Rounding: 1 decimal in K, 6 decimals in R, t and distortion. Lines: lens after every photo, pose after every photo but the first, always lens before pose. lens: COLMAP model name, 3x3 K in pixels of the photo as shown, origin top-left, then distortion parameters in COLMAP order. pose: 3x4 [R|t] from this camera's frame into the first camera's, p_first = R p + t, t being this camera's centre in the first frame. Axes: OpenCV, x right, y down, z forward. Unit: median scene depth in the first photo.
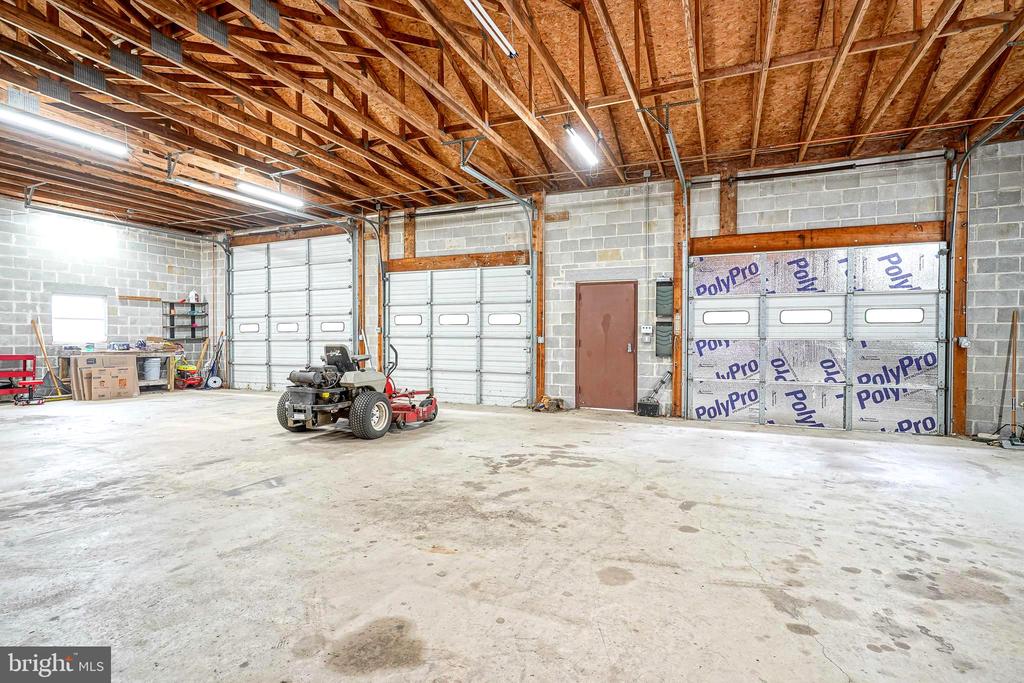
lens RADIAL K [[500.2, 0, 519.9], [0, 500.2, 349.5], [0, 0, 1]] dist [-0.009466, 0.000817]
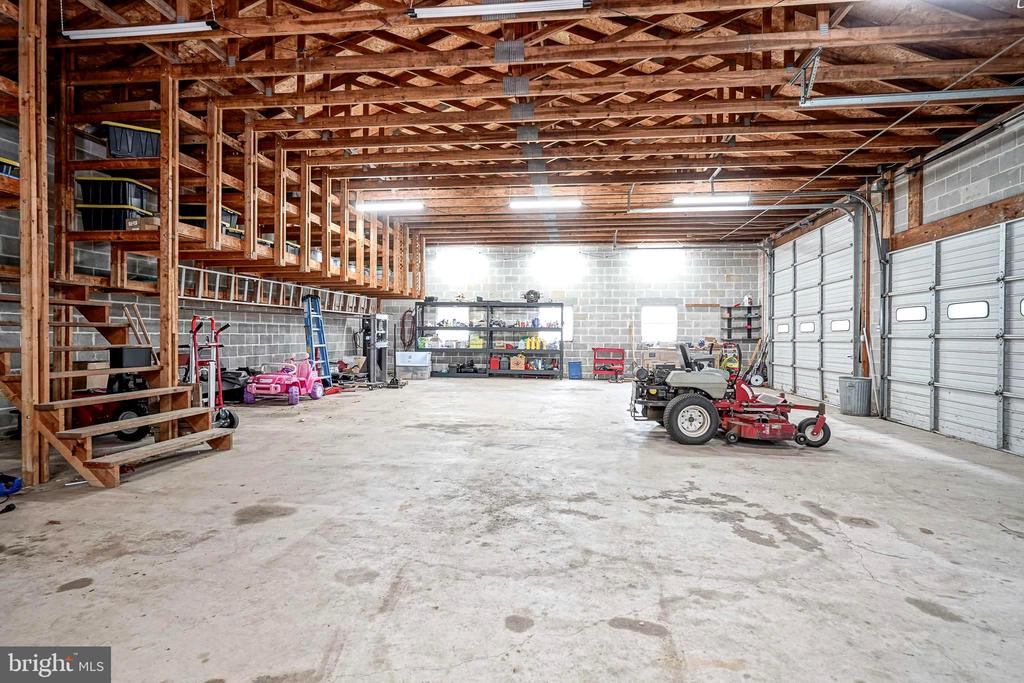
lens RADIAL K [[500.2, 0, 519.9], [0, 500.2, 349.5], [0, 0, 1]] dist [-0.009466, 0.000817]
pose [[0.294093, 0.024775, -0.955456, 0.329433], [-0.030638, 0.999395, 0.016484, -0.002680], [0.955285, 0.024425, 0.294674, 0.277526]]
